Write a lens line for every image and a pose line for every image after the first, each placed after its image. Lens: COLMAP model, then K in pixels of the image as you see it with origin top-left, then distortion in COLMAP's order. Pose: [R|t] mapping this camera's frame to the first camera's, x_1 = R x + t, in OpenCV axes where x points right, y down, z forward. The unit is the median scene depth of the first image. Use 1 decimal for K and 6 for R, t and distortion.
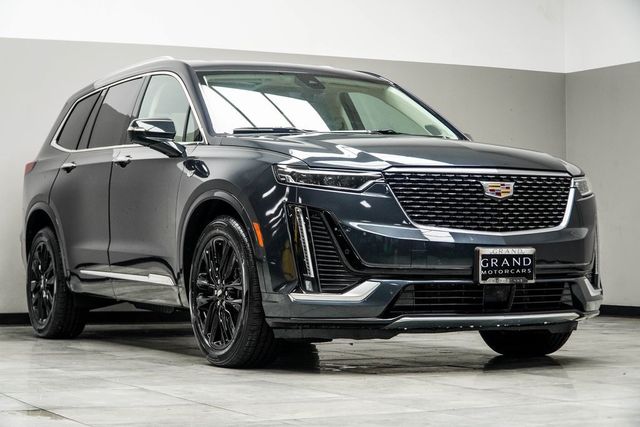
lens RADIAL K [[1399.2, 0, 320.0], [0, 1399.2, 213.5], [0, 0, 1]] dist [-0.314404, 0.314731]
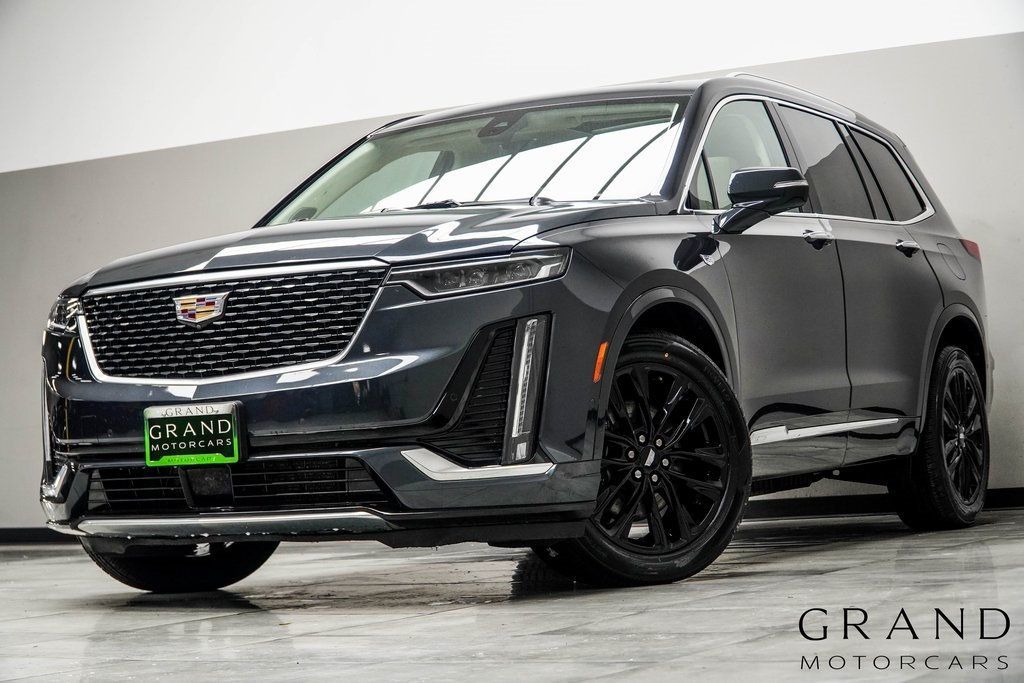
lens RADIAL K [[2238.7, 0, 512.0], [0, 2238.7, 341.5], [0, 0, 1]] dist [-0.314404, 0.314731]
pose [[0.572404, -0.064580, -0.817425, 0.998480], [0.076117, 0.996774, -0.025448, 0.032180], [0.816431, -0.047654, 0.575473, 0.560214]]
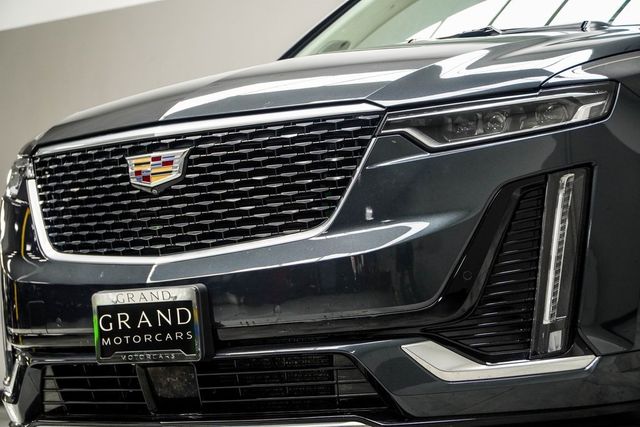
lens RADIAL K [[2181.4, 0, 320.0], [0, 2181.4, 213.5], [0, 0, 1]] dist [-0.153129, -21.447918]
pose [[0.429196, -0.058935, -0.901286, 0.843906], [0.093772, 0.995384, -0.020434, 0.019409], [0.898330, -0.075745, 0.432741, 0.726536]]
